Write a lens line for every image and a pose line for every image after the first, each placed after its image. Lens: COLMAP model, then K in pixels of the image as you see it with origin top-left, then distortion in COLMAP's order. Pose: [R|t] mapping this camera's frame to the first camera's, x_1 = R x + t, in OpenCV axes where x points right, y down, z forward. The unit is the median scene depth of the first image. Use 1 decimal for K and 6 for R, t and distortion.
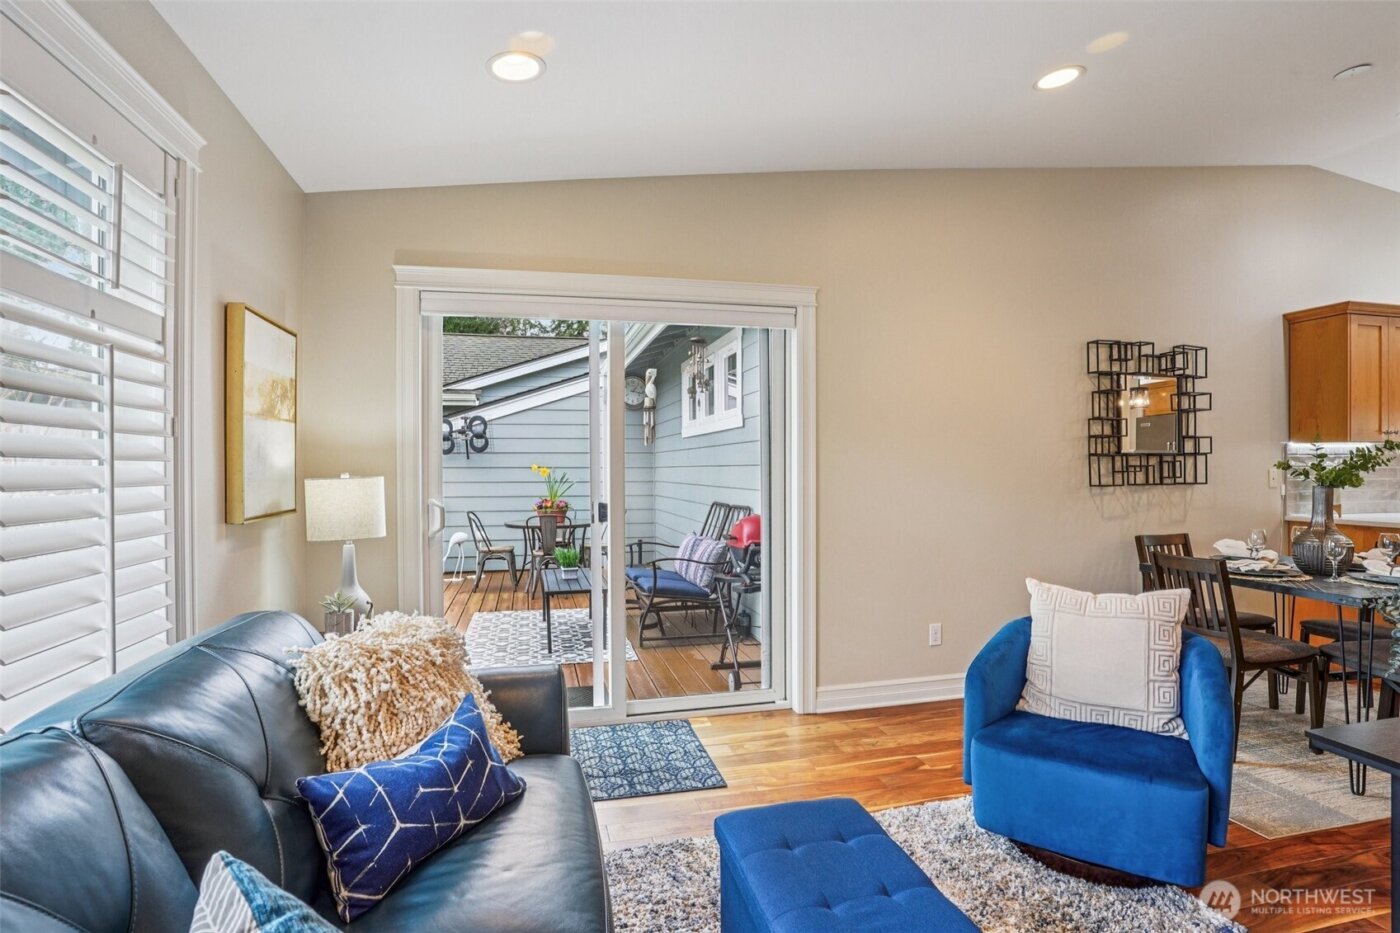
lens RADIAL K [[689.8, 0, 682.2], [0, 689.8, 472.7], [0, 0, 1]] dist [-0.038393, 0.000910]
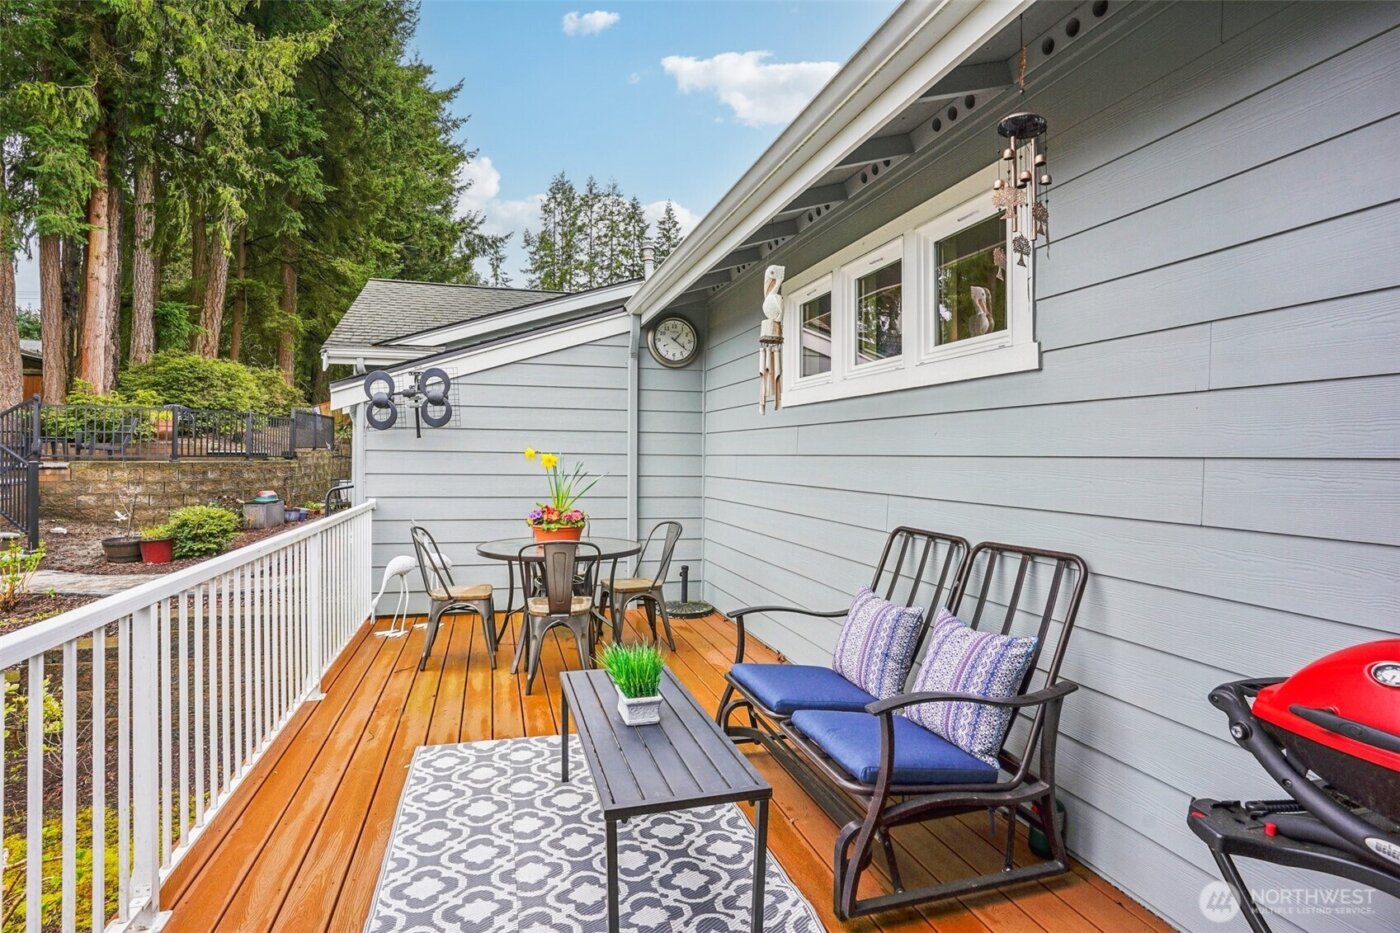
lens RADIAL K [[695.1, 0, 703.8], [0, 695.1, 457.6], [0, 0, 1]] dist [-0.078477, 0.032777]
pose [[0.997192, 0.015819, 0.073201, -0.109272], [-0.015627, 0.999873, -0.003194, -0.003912], [-0.073242, 0.002041, 0.997312, 0.400635]]
